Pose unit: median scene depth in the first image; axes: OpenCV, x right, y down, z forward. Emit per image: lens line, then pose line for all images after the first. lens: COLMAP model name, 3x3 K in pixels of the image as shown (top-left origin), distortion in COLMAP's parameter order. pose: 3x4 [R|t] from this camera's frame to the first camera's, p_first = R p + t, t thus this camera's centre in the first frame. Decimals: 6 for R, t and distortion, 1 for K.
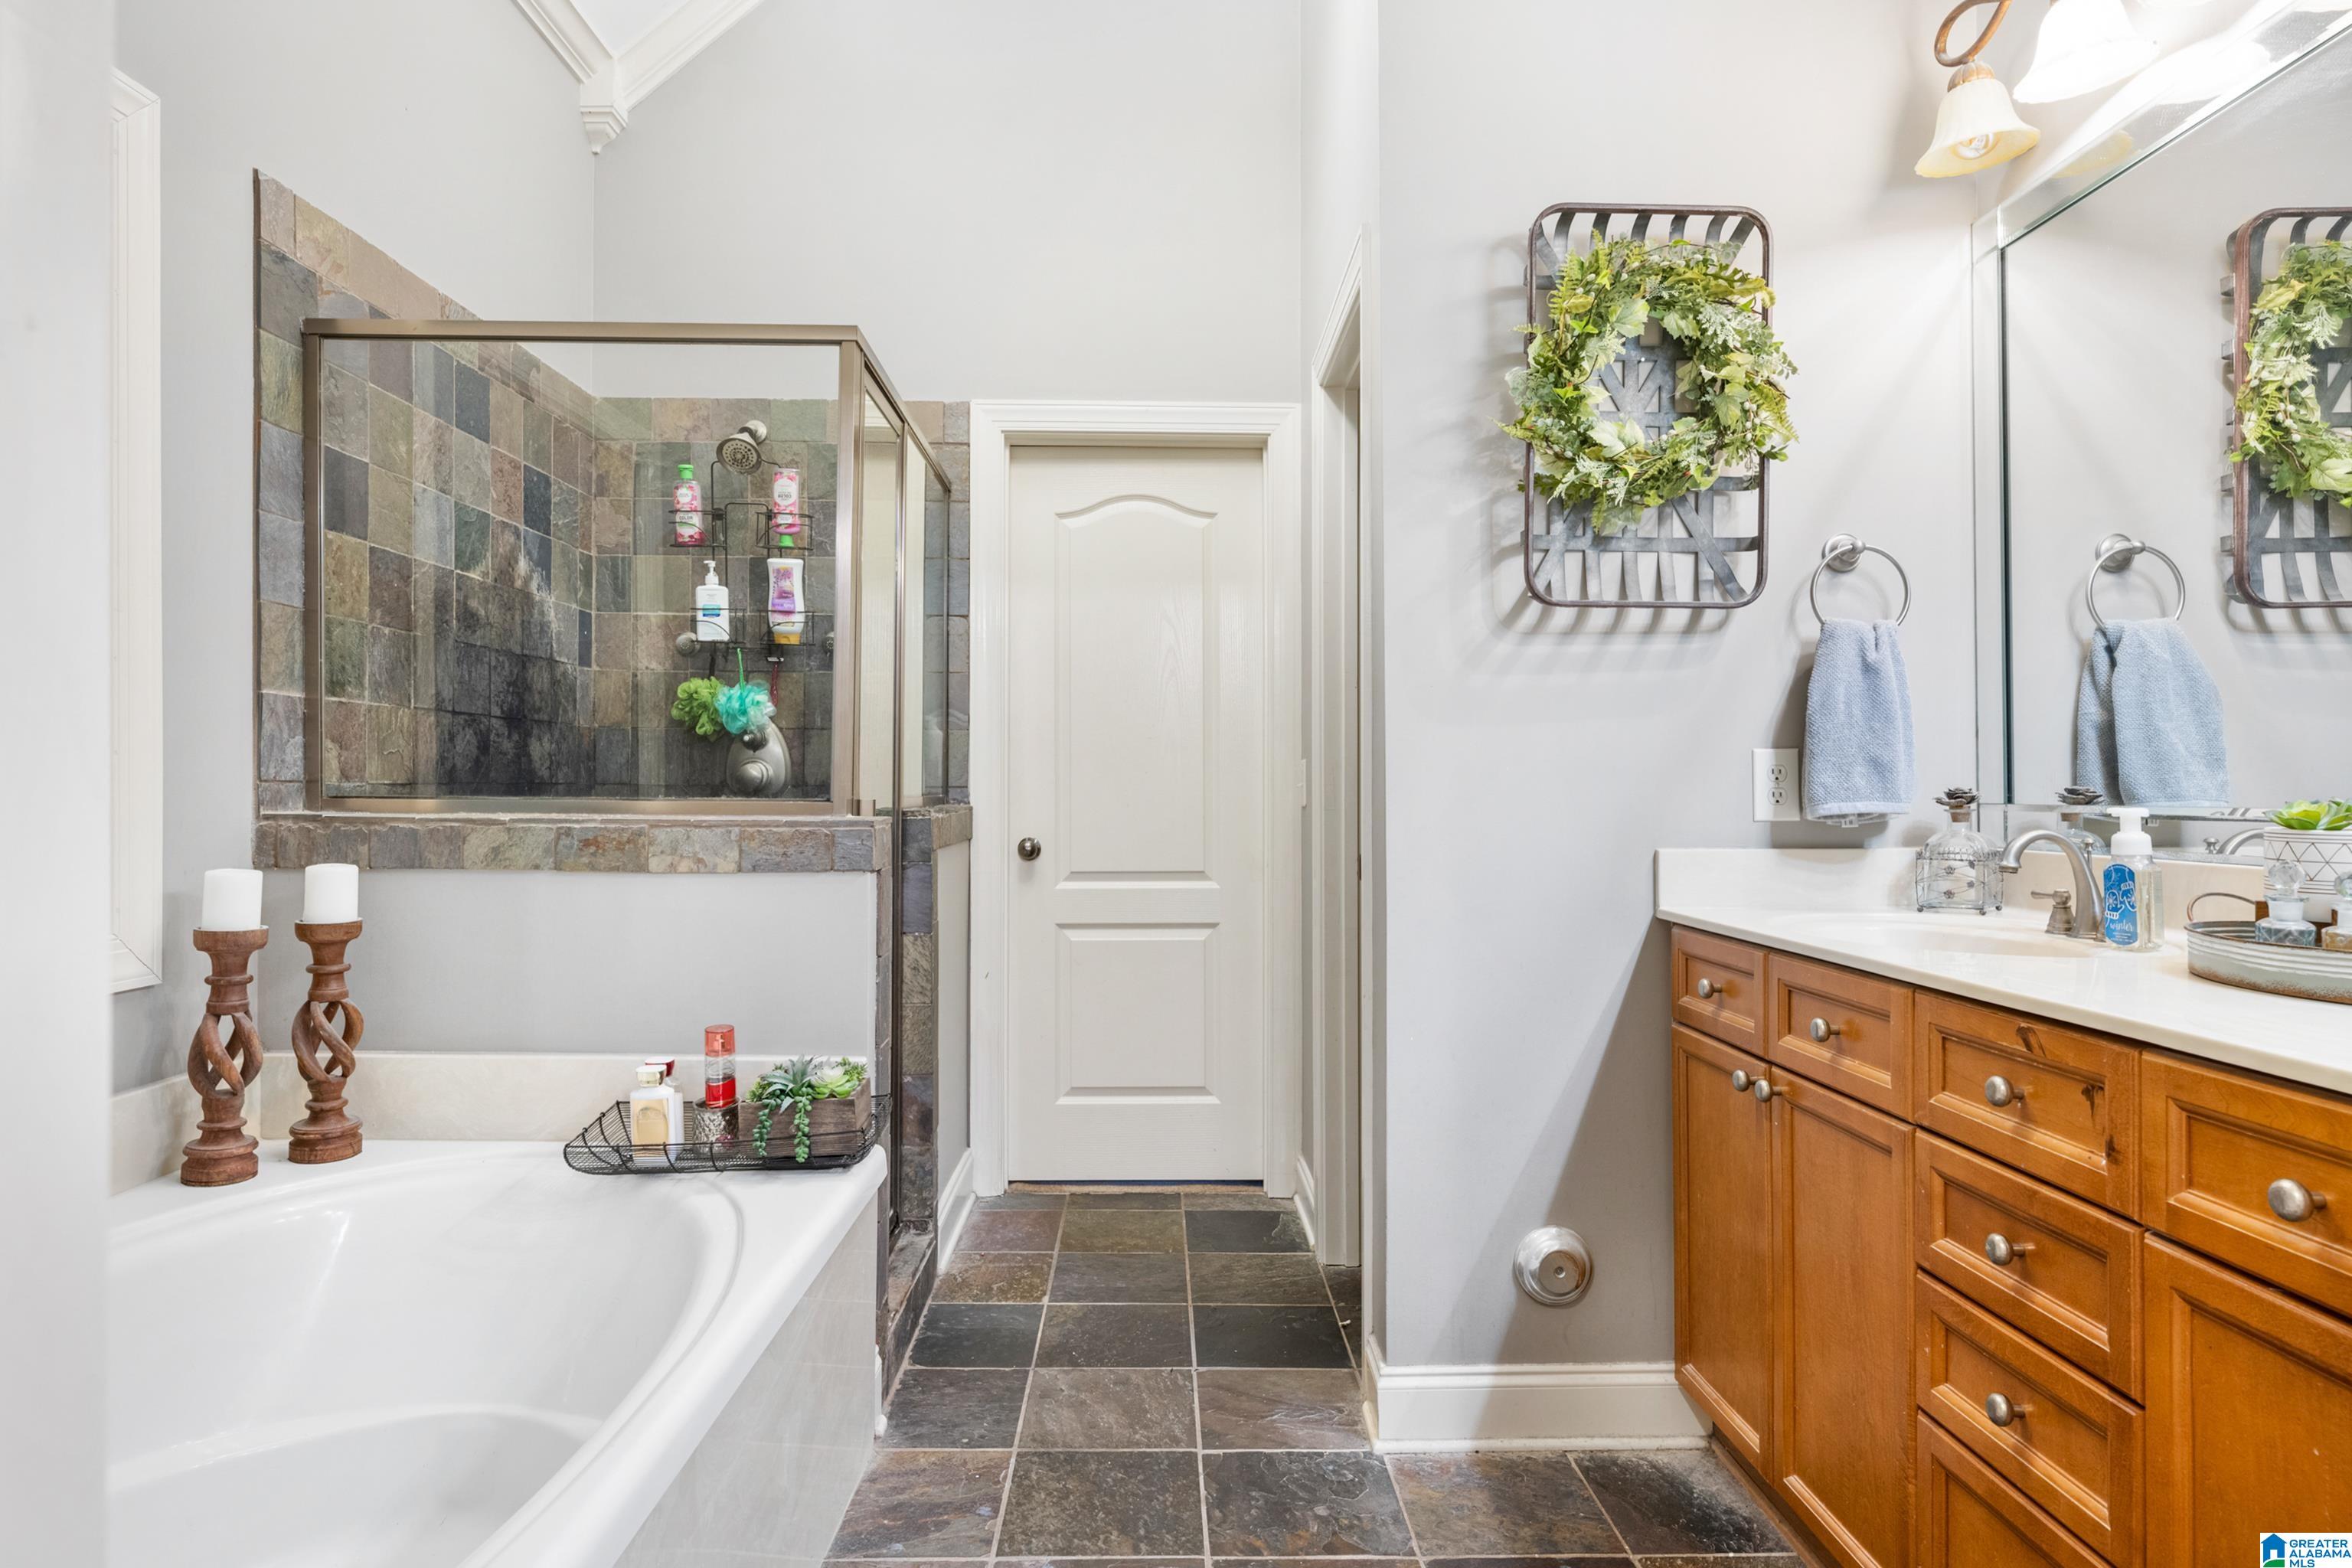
lens RADIAL K [[1316.7, 0, 1176.0], [0, 1316.7, 784.0], [0, 0, 1]] dist [-0.000247, 0.000092]
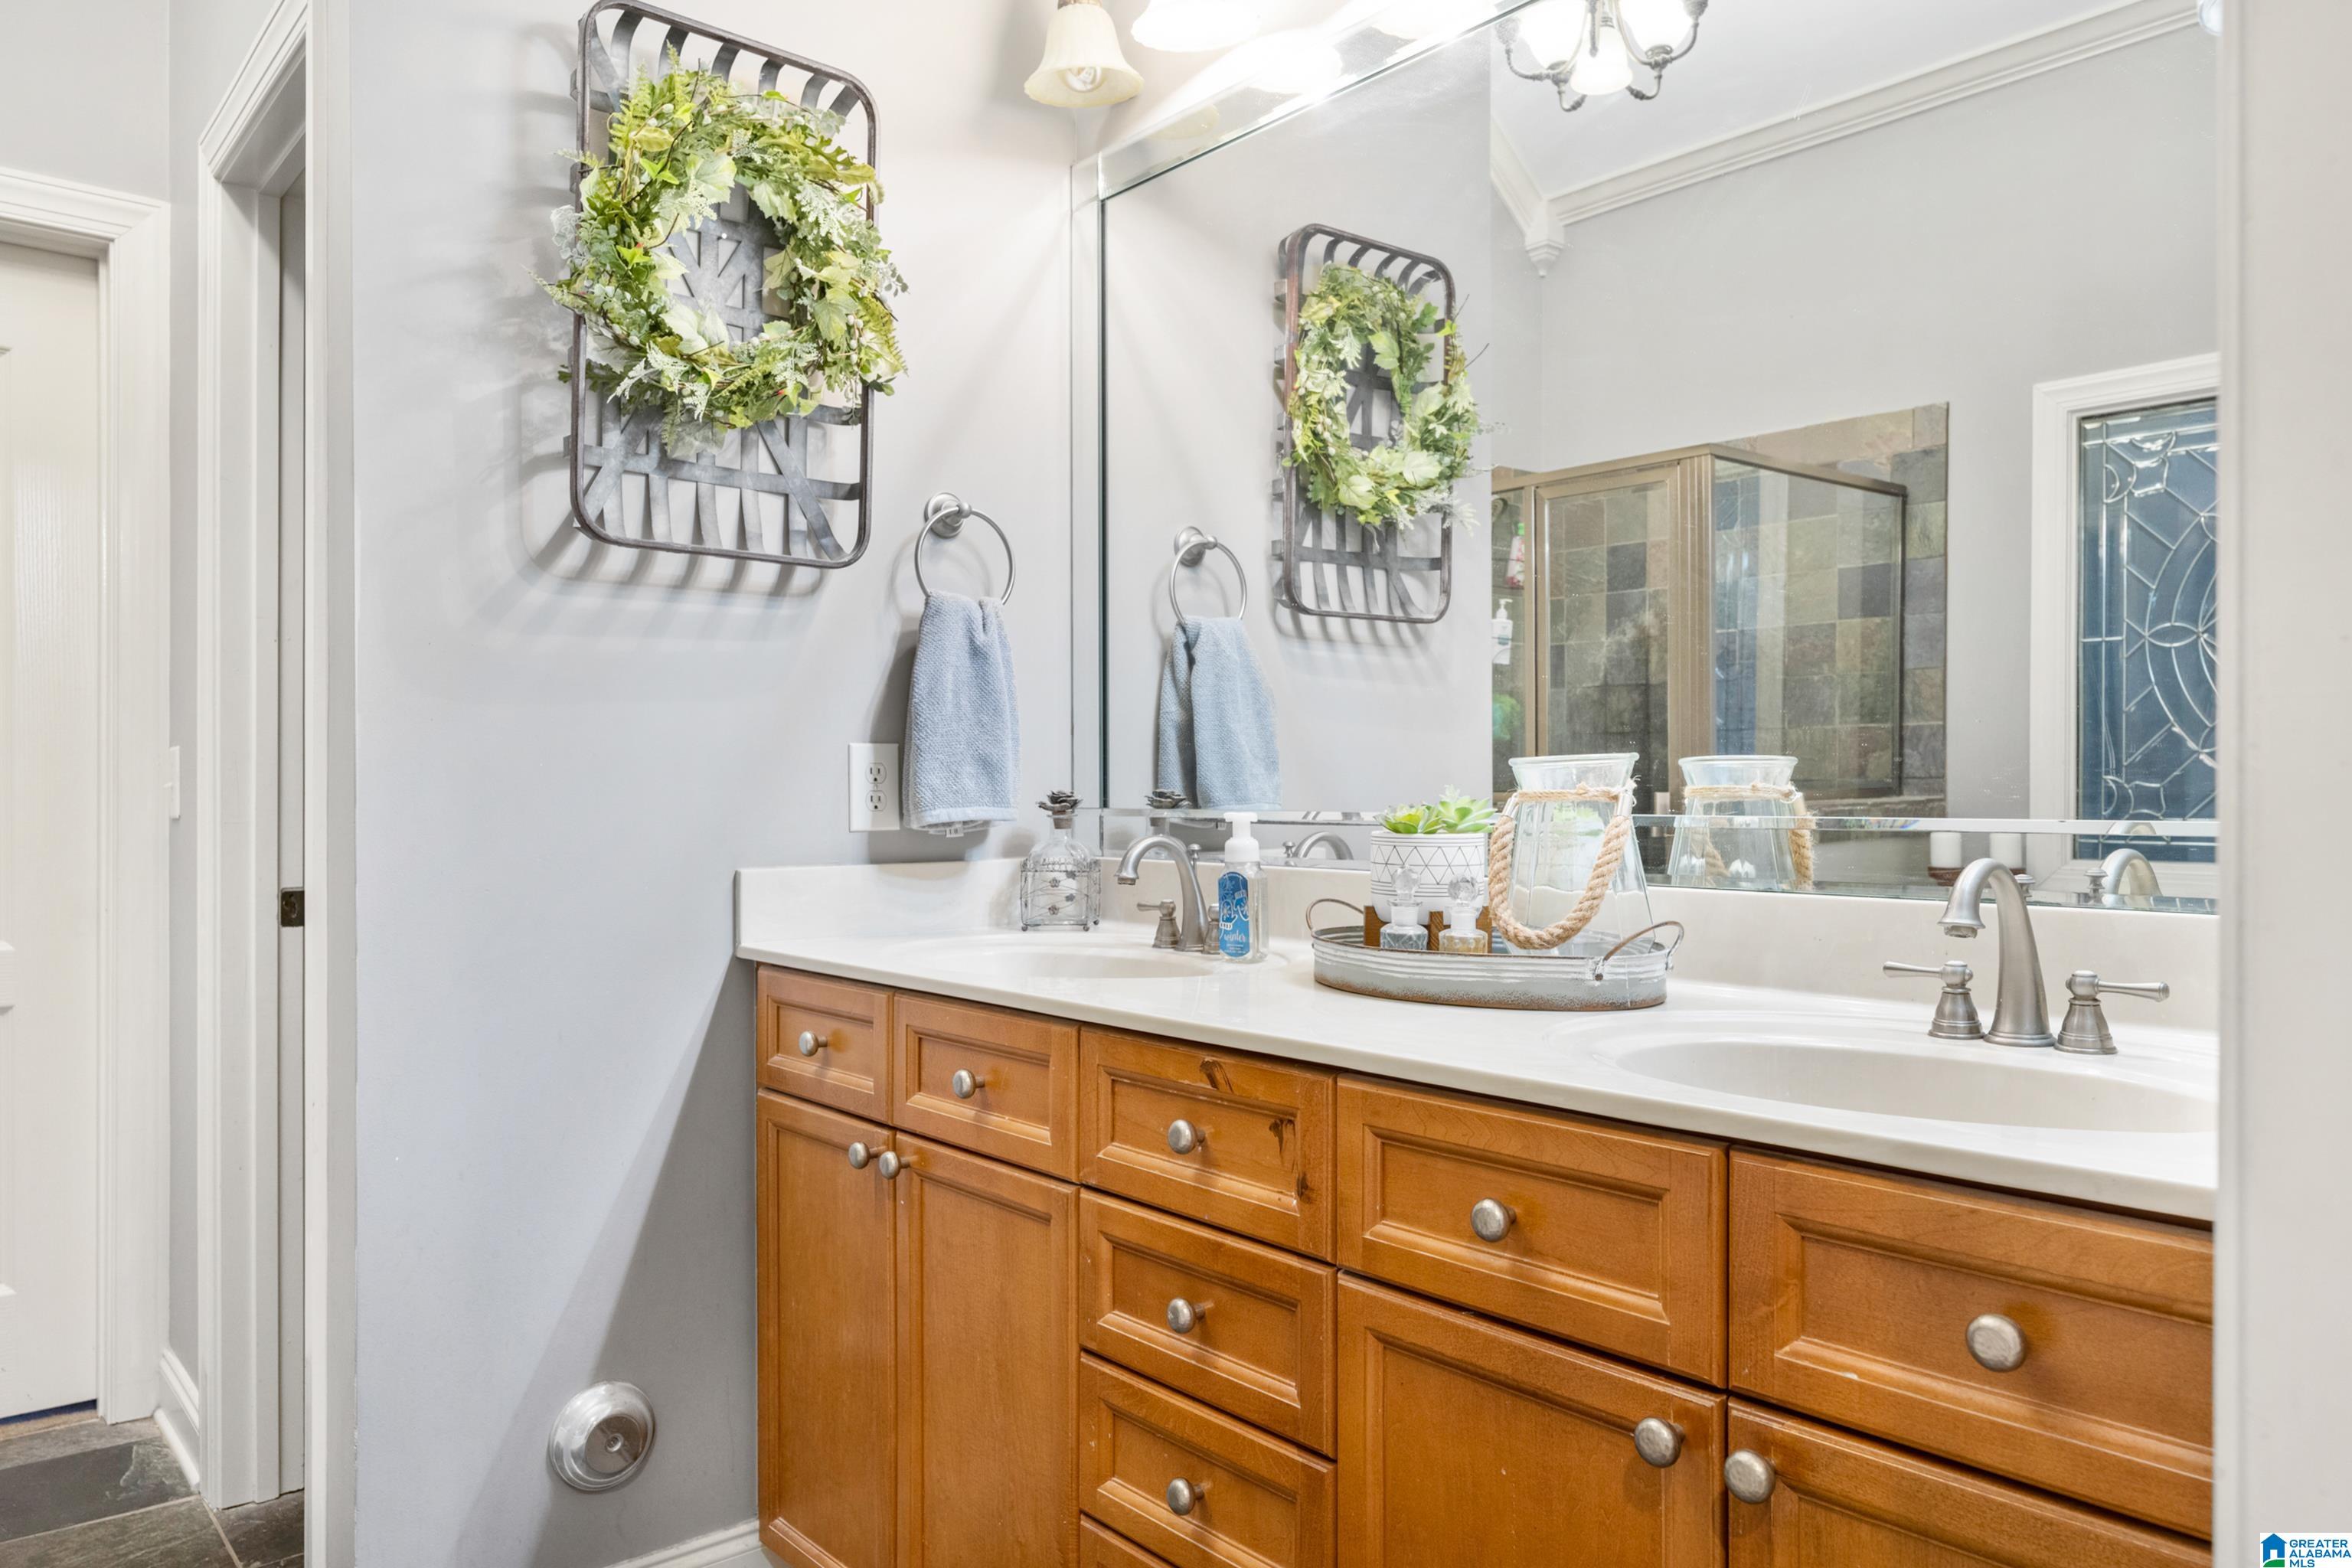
lens RADIAL K [[1594.9, 0, 1180.8], [0, 1594.9, 792.2], [0, 0, 1]] dist [-0.001099, 0.001958]
pose [[0.772850, -0.000968, 0.634588, -0.032985], [-0.002546, 0.999986, 0.004626, -0.001377], [-0.634584, -0.005190, 0.772836, 0.109290]]
